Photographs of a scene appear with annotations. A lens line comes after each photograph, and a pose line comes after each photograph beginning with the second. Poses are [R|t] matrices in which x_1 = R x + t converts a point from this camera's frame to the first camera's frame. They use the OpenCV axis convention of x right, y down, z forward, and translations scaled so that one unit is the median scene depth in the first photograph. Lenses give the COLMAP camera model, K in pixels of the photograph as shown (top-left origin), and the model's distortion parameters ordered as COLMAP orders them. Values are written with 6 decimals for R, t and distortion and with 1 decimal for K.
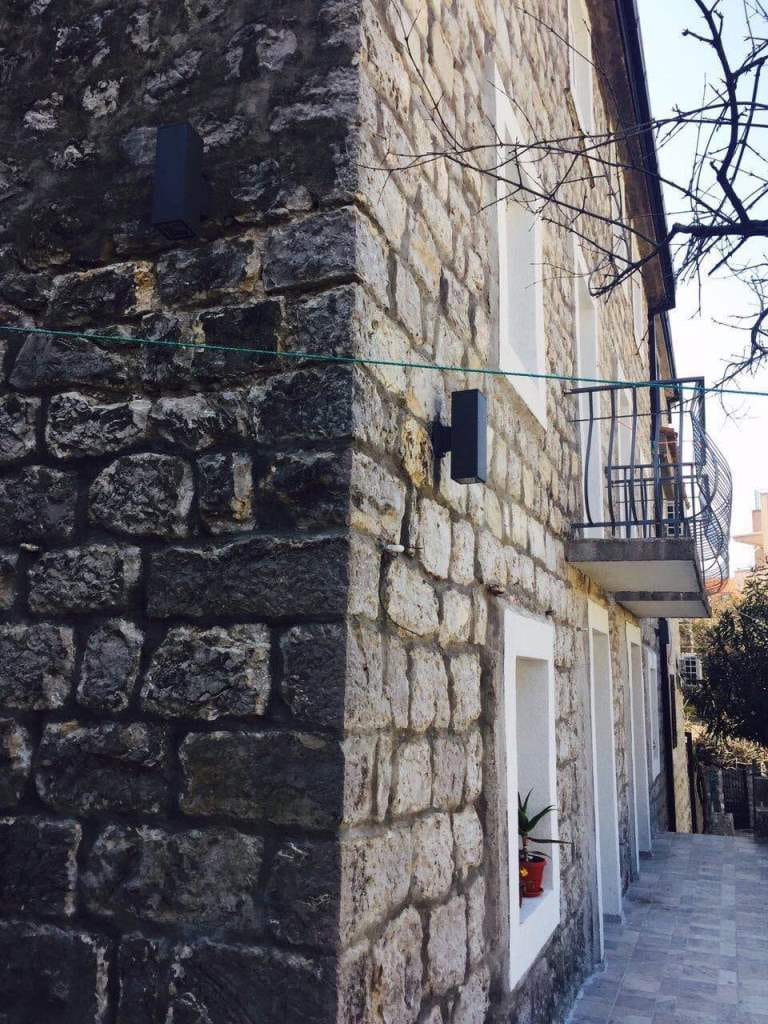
lens RADIAL K [[866.9, 0, 384.0], [0, 866.9, 512.0], [0, 0, 1]] dist [0.069356, -0.084944]
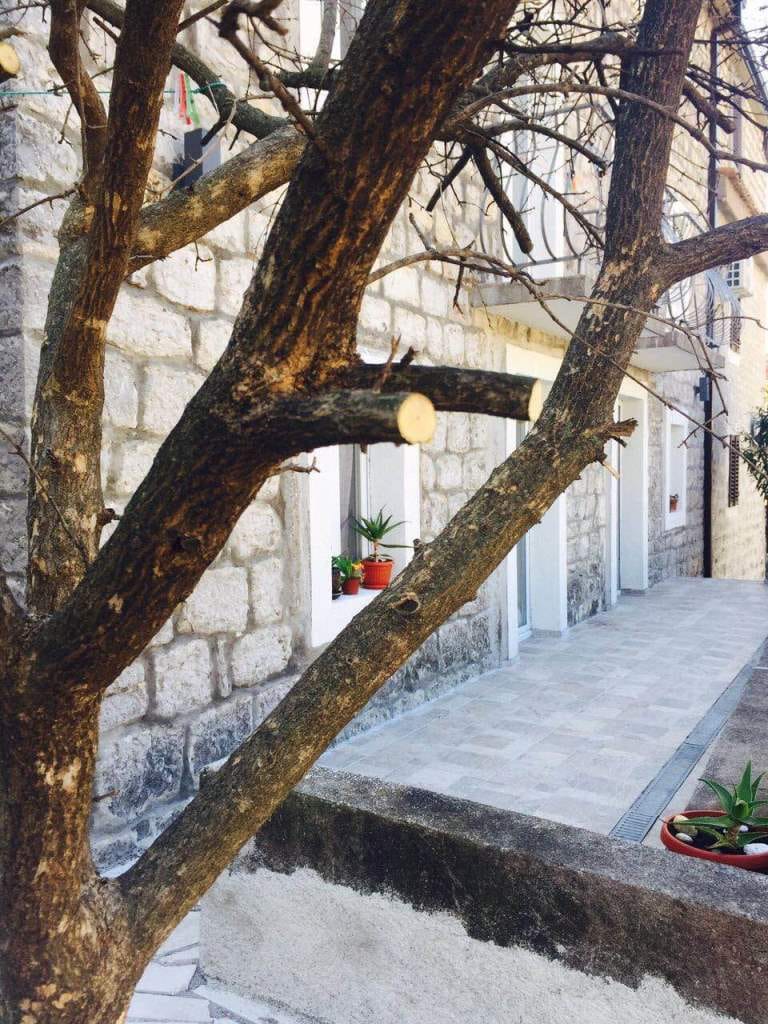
lens RADIAL K [[866.9, 0, 384.0], [0, 866.9, 512.0], [0, 0, 1]] dist [0.069356, -0.084944]
pose [[0.985658, -0.022520, -0.167246, 0.493006], [0.061400, 0.970988, 0.231113, 0.084784], [0.157189, -0.238067, 0.958444, -0.137037]]
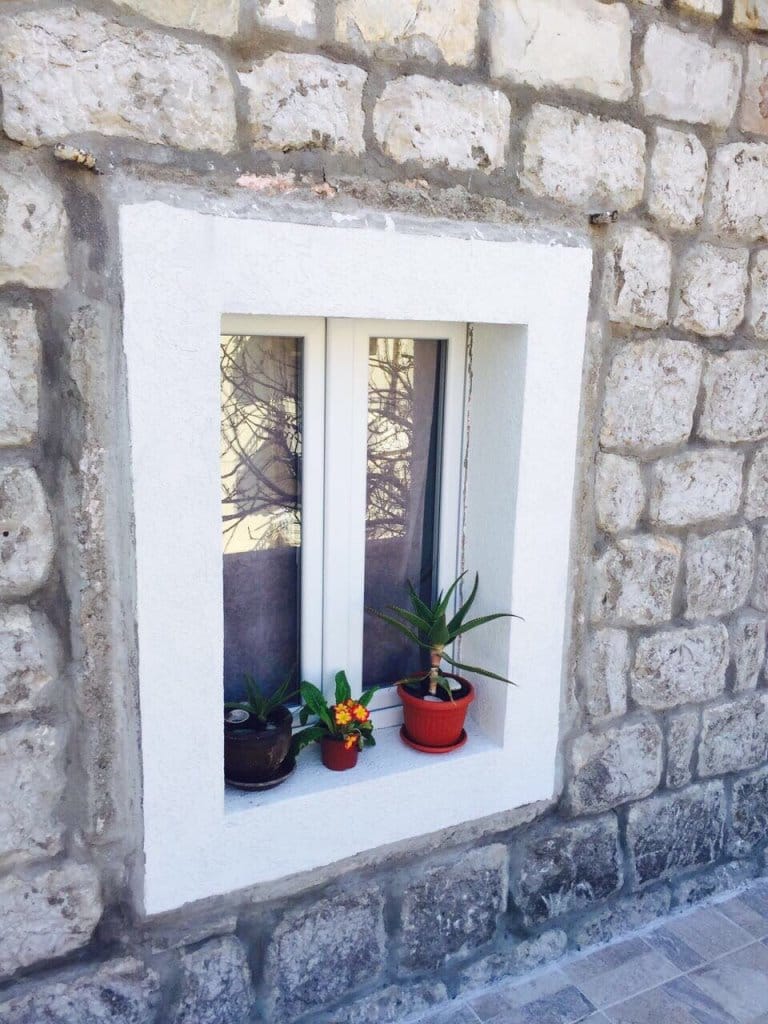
lens RADIAL K [[866.9, 0, 384.0], [0, 866.9, 512.0], [0, 0, 1]] dist [0.069356, -0.084944]
pose [[0.759985, 0.130046, -0.636797, 0.628966], [0.110856, 0.939484, 0.324161, 0.151075], [0.640417, -0.316951, 0.699577, 0.849428]]
